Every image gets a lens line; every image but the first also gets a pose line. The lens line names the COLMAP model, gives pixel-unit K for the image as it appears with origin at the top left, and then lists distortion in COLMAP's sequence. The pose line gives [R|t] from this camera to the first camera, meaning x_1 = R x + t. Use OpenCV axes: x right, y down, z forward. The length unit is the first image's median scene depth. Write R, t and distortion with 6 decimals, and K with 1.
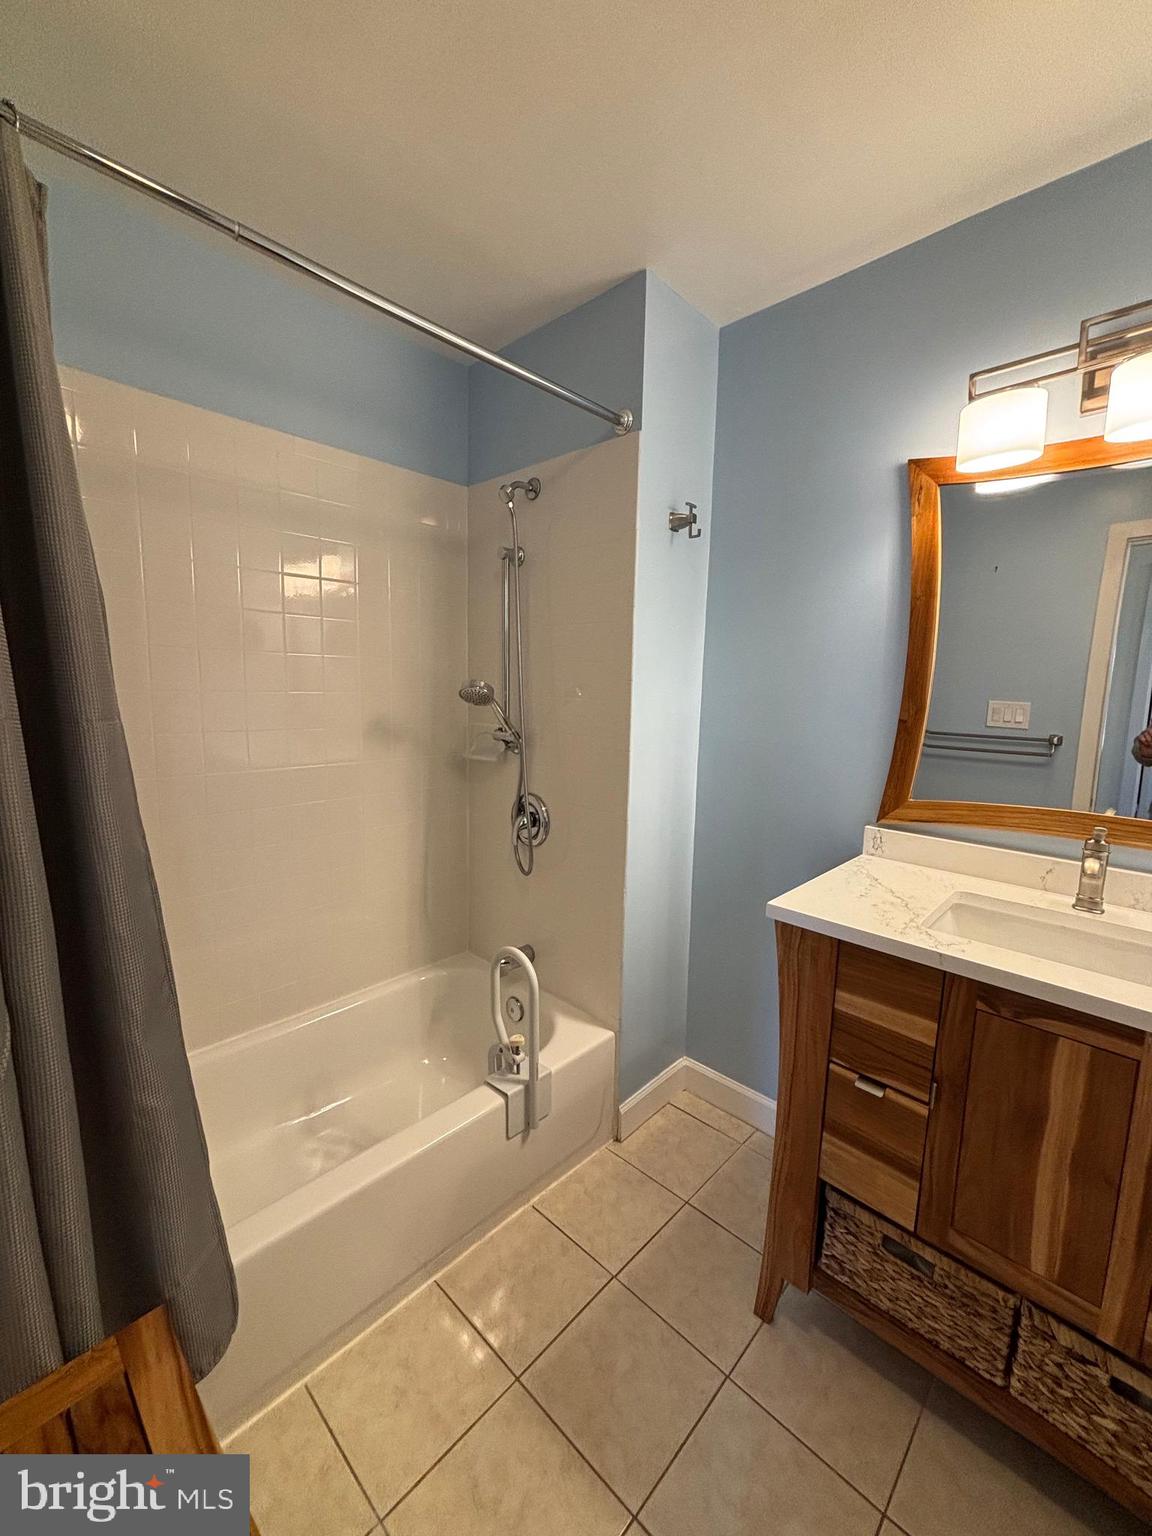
lens RADIAL K [[624.6, 0, 581.6], [0, 624.6, 761.4], [0, 0, 1]] dist [0.004195, -0.001171]
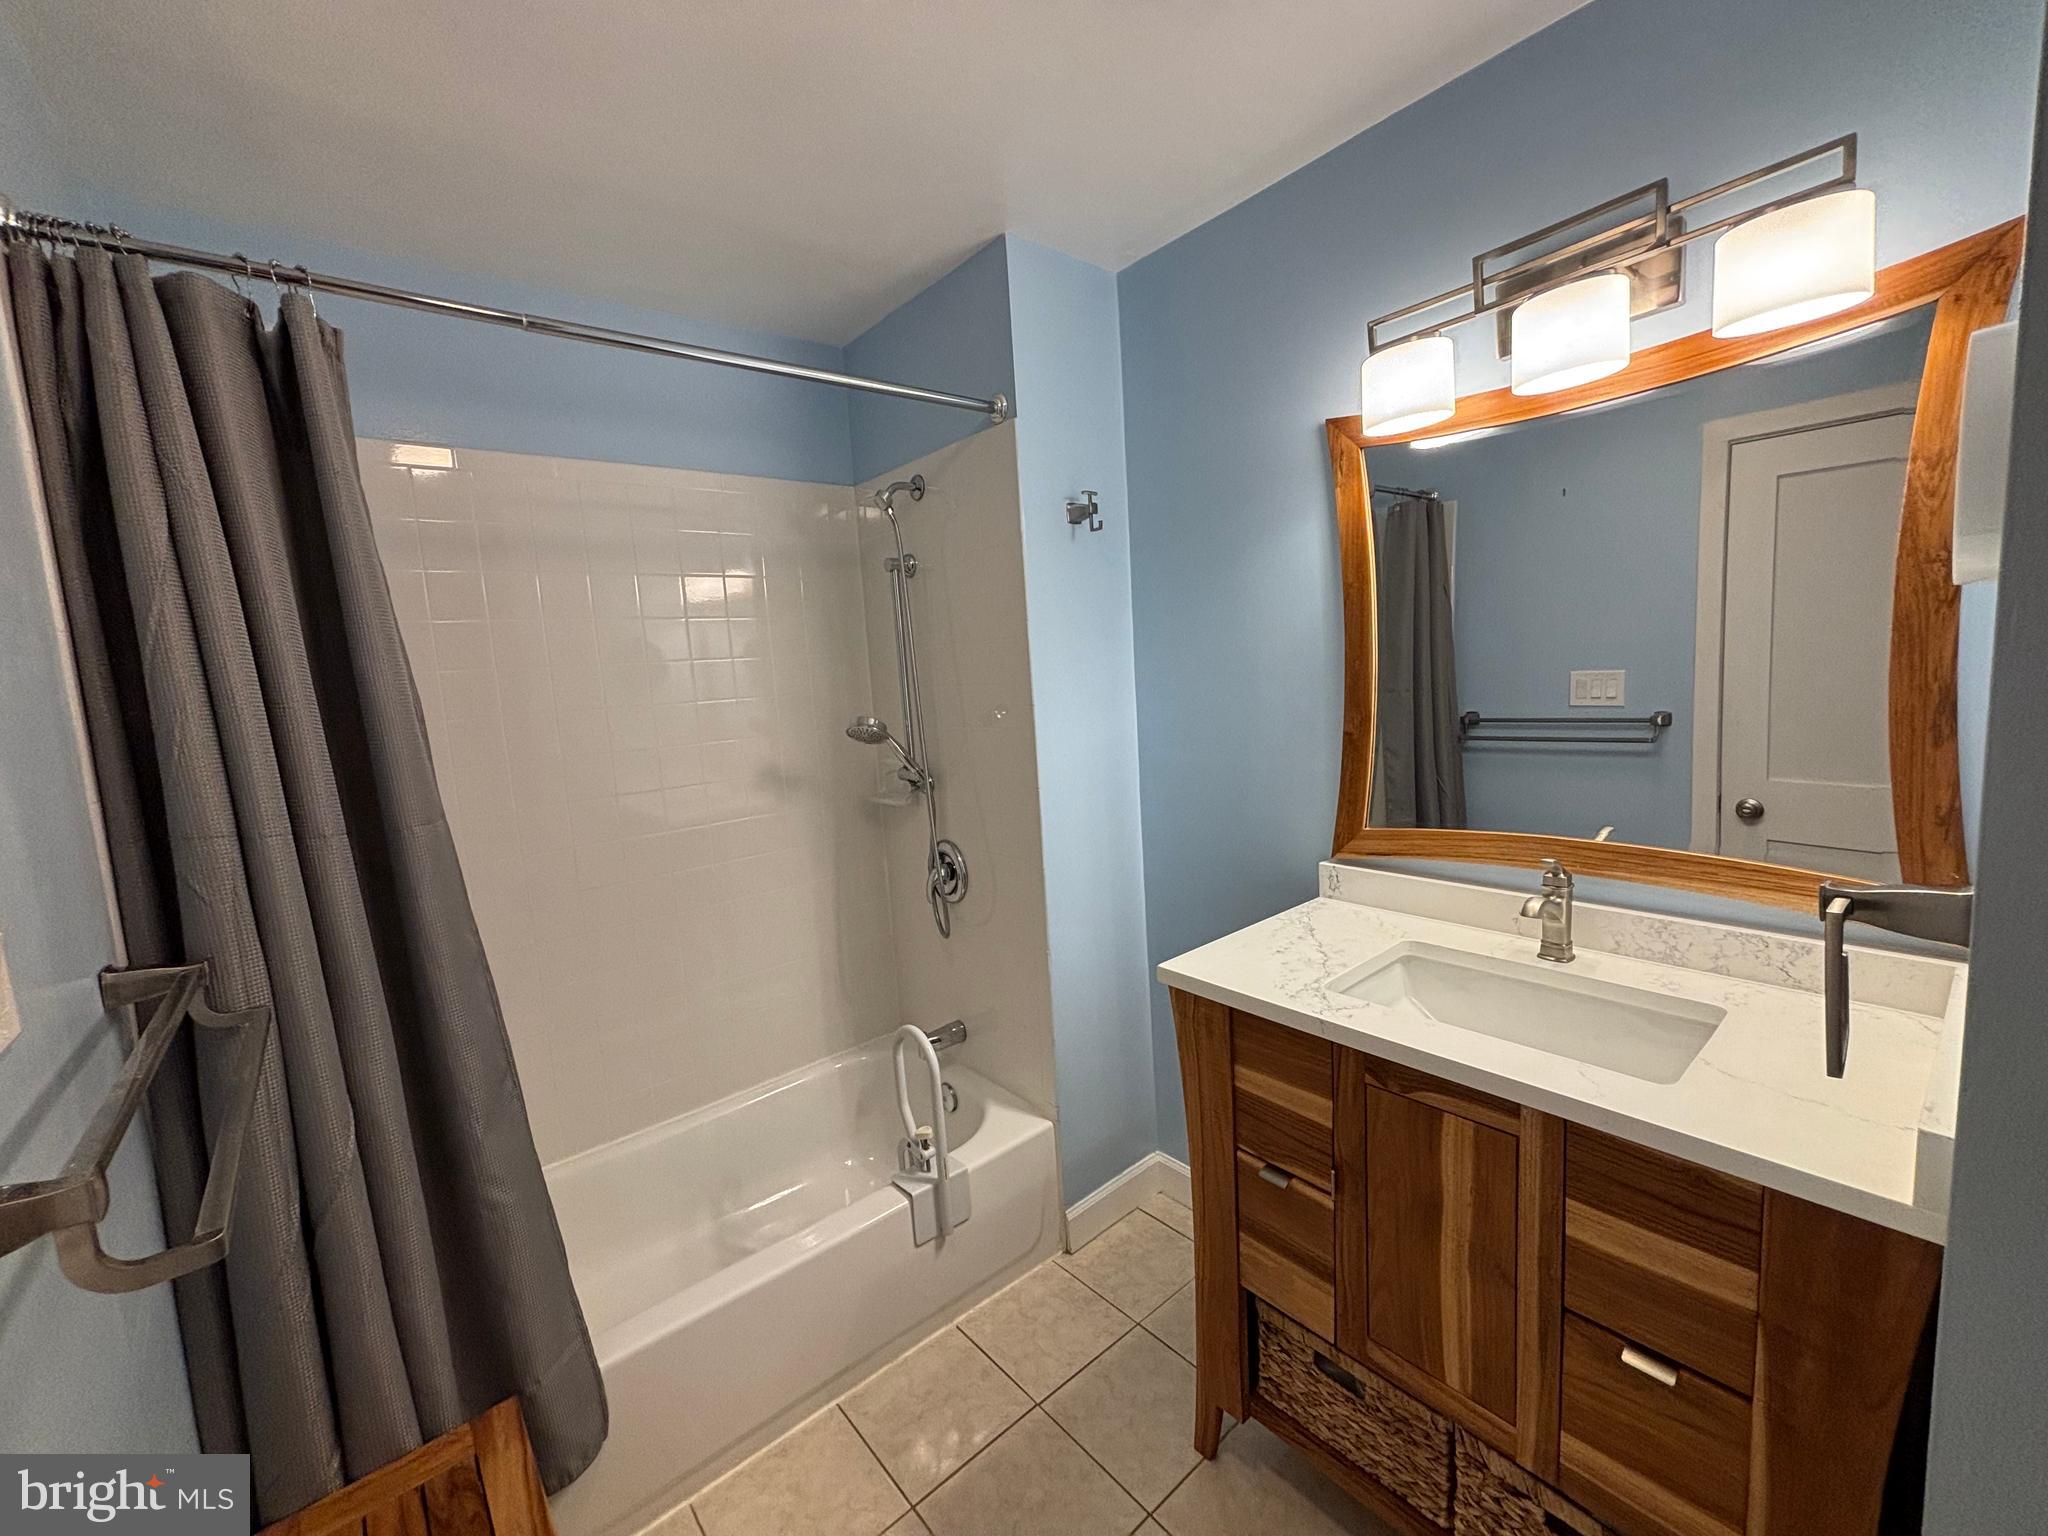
lens RADIAL K [[832.8, 0, 1023.8], [0, 832.8, 759.7], [0, 0, 1]] dist [0.004195, -0.001171]
pose [[0.989467, -0.073430, -0.124752, 0.259036], [0.072171, 0.997286, -0.014591, -0.052365], [0.125485, 0.005434, 0.992081, -0.160246]]
